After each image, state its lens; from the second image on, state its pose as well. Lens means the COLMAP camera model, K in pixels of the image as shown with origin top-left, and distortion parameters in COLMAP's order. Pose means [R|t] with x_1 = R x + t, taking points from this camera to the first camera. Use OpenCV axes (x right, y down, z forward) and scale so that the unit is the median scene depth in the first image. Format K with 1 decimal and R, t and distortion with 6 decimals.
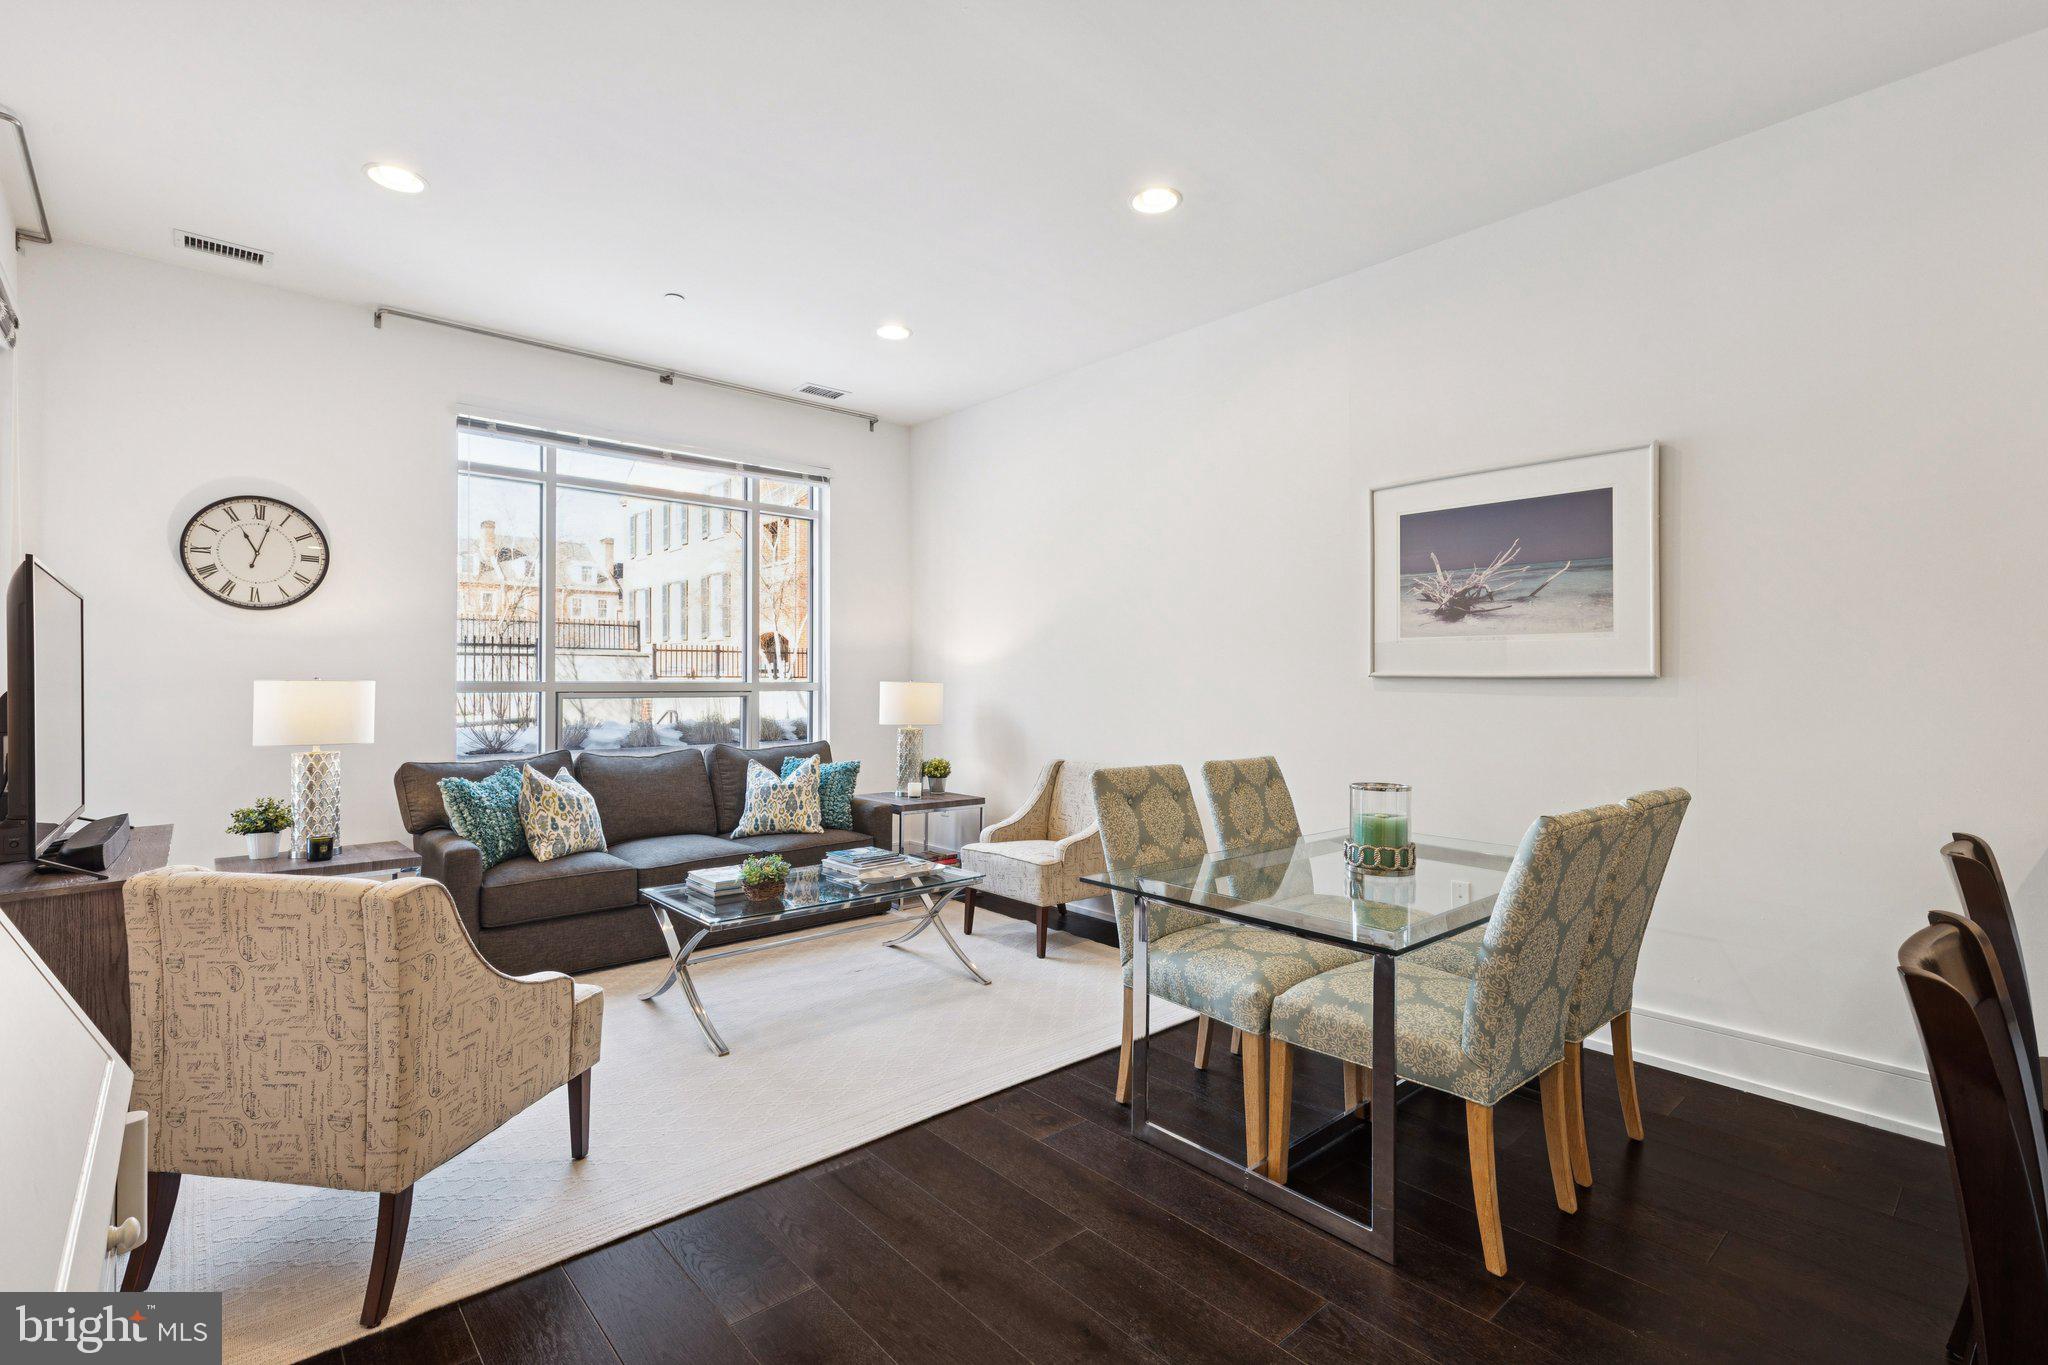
lens RADIAL K [[924.6, 0, 1024.4], [0, 924.6, 664.2], [0, 0, 1]] dist [0.007338, -0.000276]
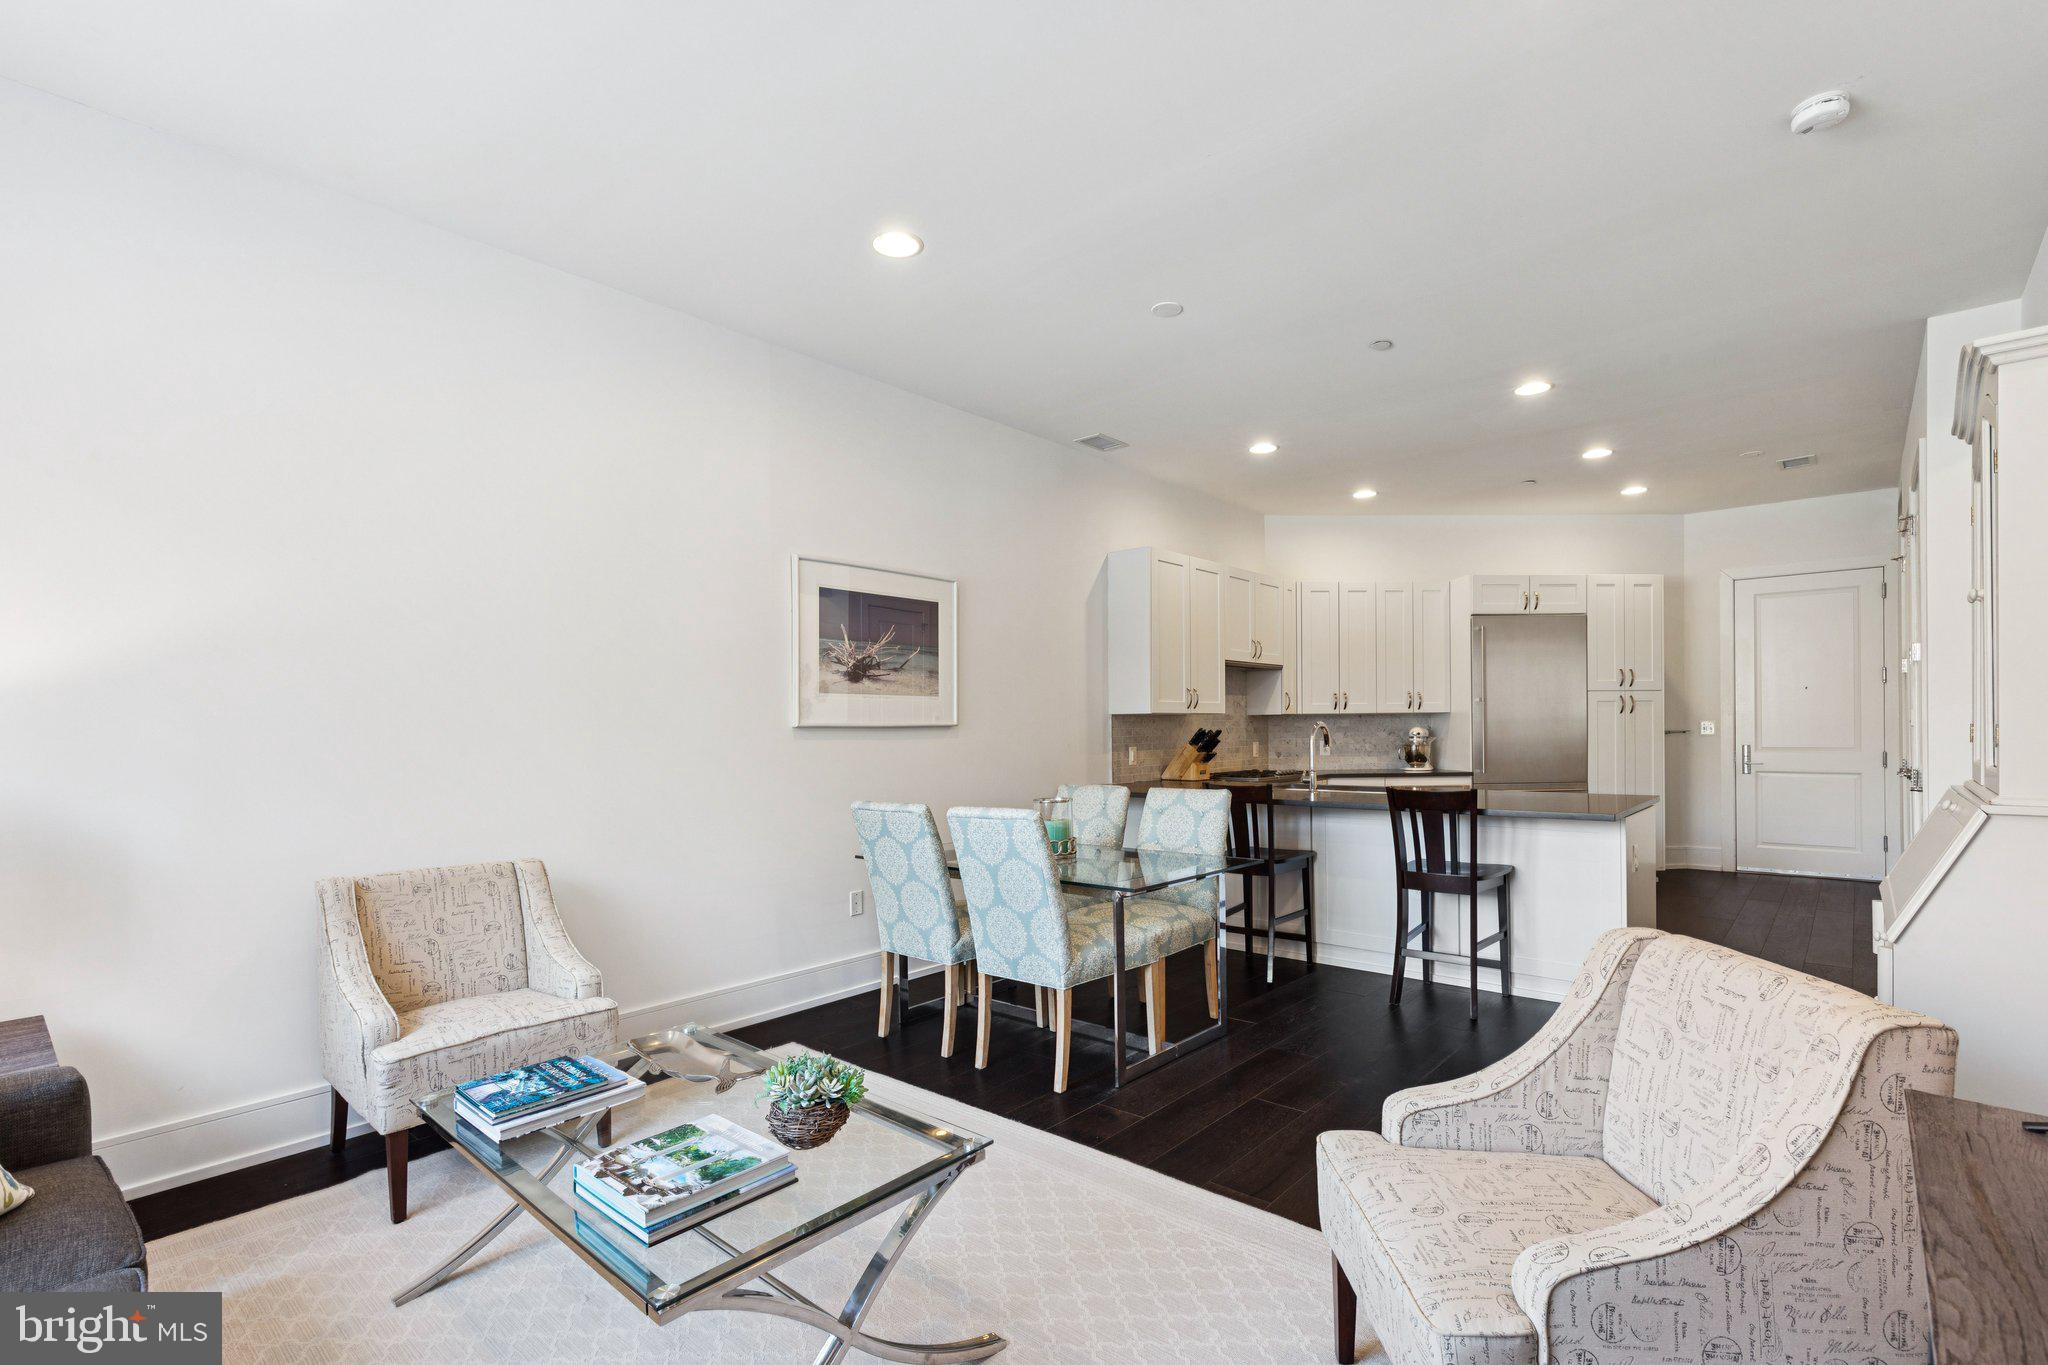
lens RADIAL K [[924.6, 0, 1028.7], [0, 924.6, 733.3], [0, 0, 1]] dist [0.007338, -0.000276]
pose [[-0.116913, -0.008228, 0.993108, -0.720805], [-0.007909, 0.999942, 0.007354, 0.010534], [-0.993111, -0.006995, -0.116971, 0.820806]]
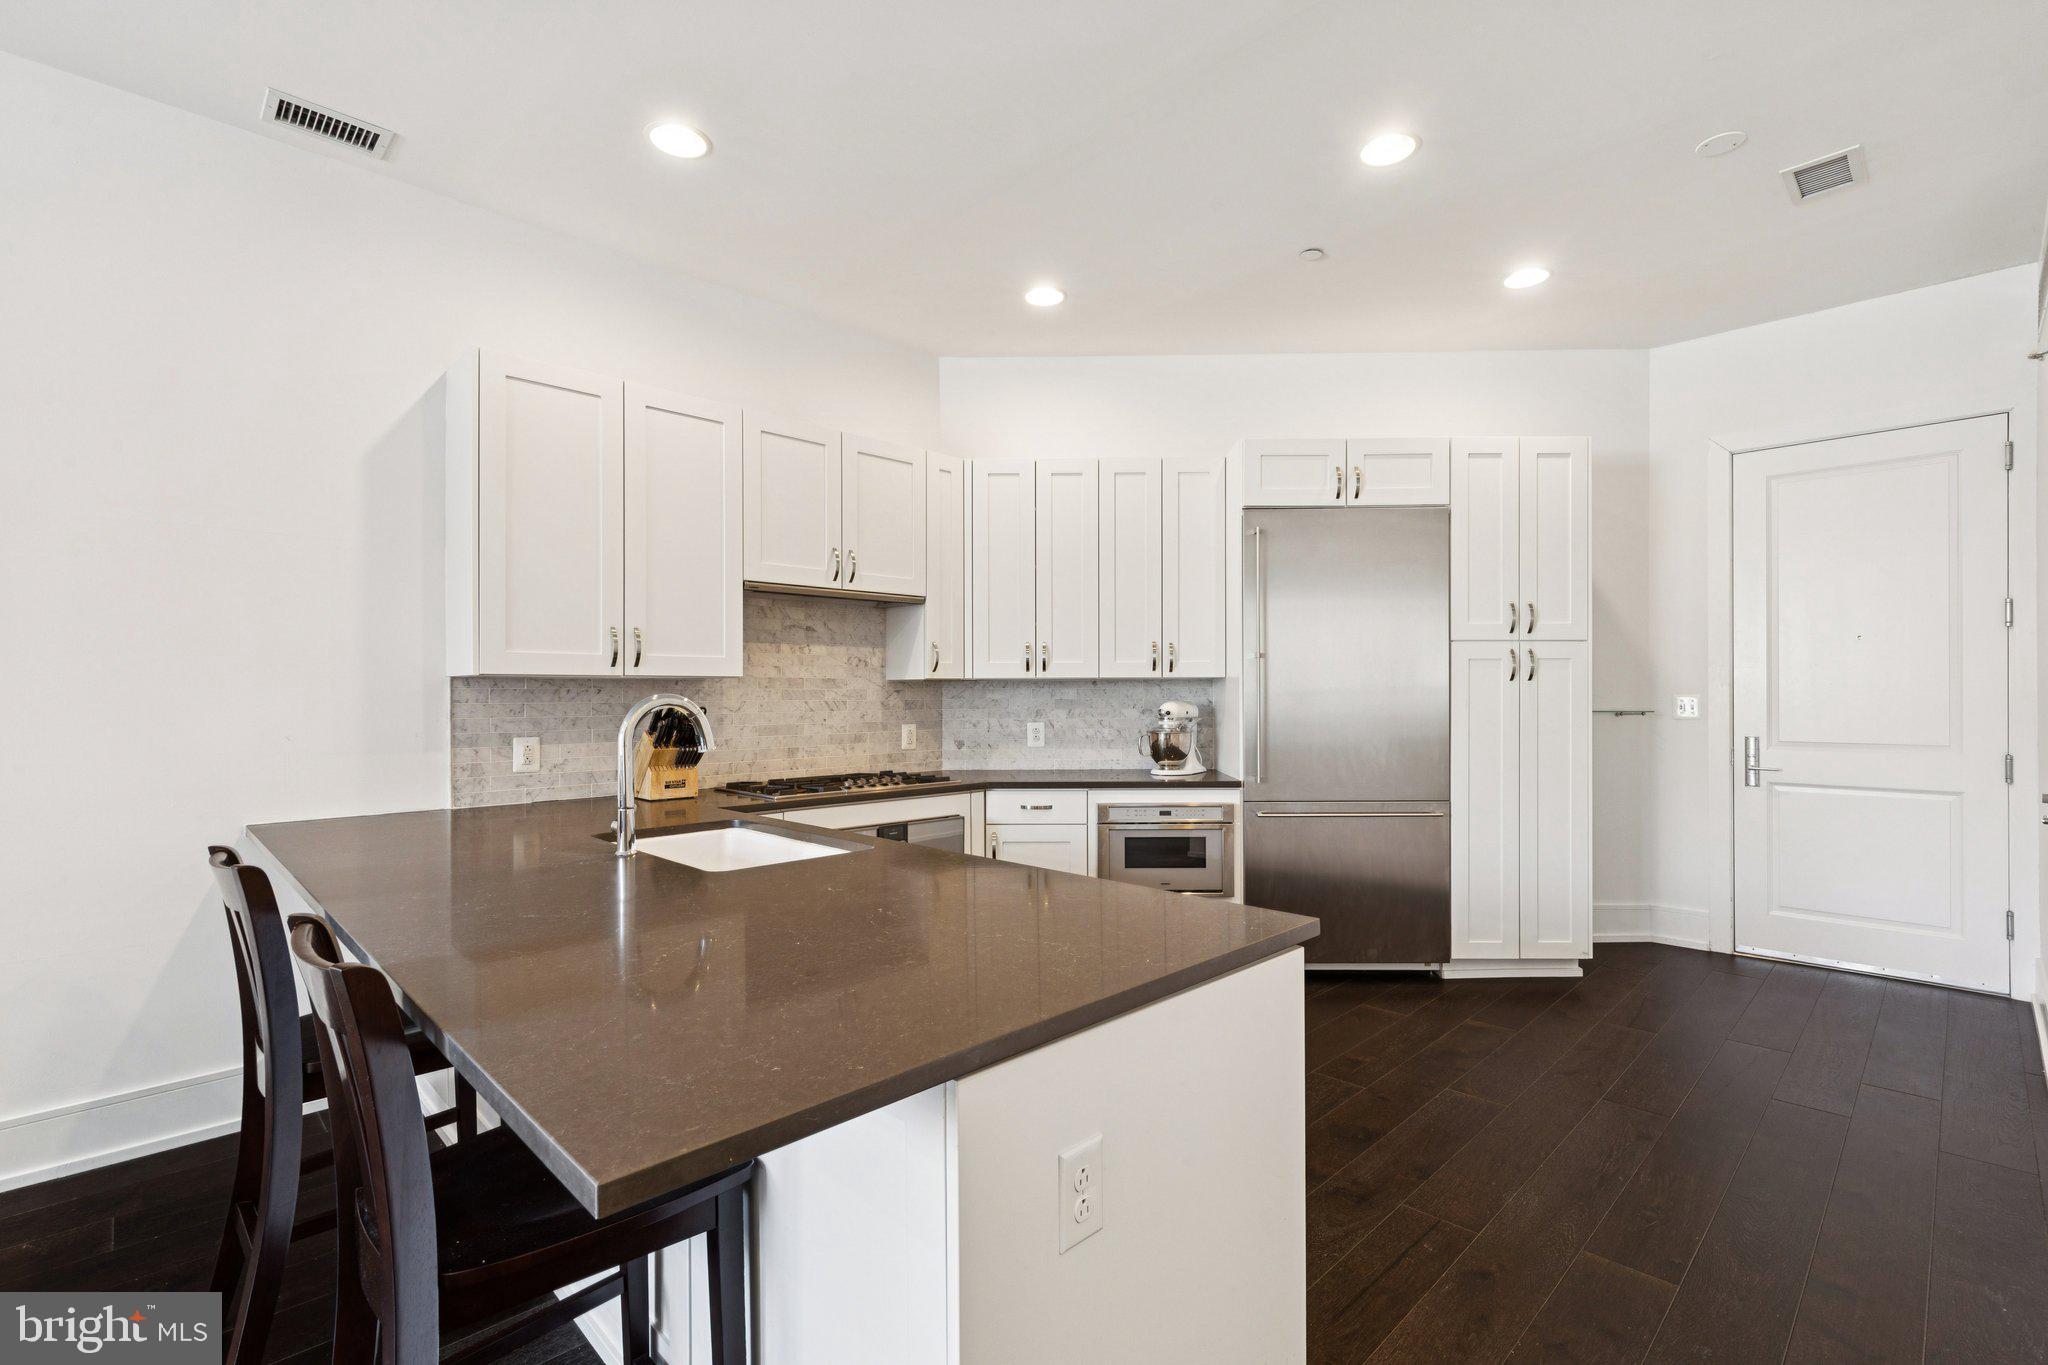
lens RADIAL K [[924.6, 0, 1029.3], [0, 924.6, 692.6], [0, 0, 1]] dist [0.007338, -0.000276]
pose [[-0.051929, -0.003597, 0.998644, -0.056374], [-0.014439, 0.999892, 0.002851, -0.006397], [-0.998546, -0.014272, -0.051975, 0.049639]]
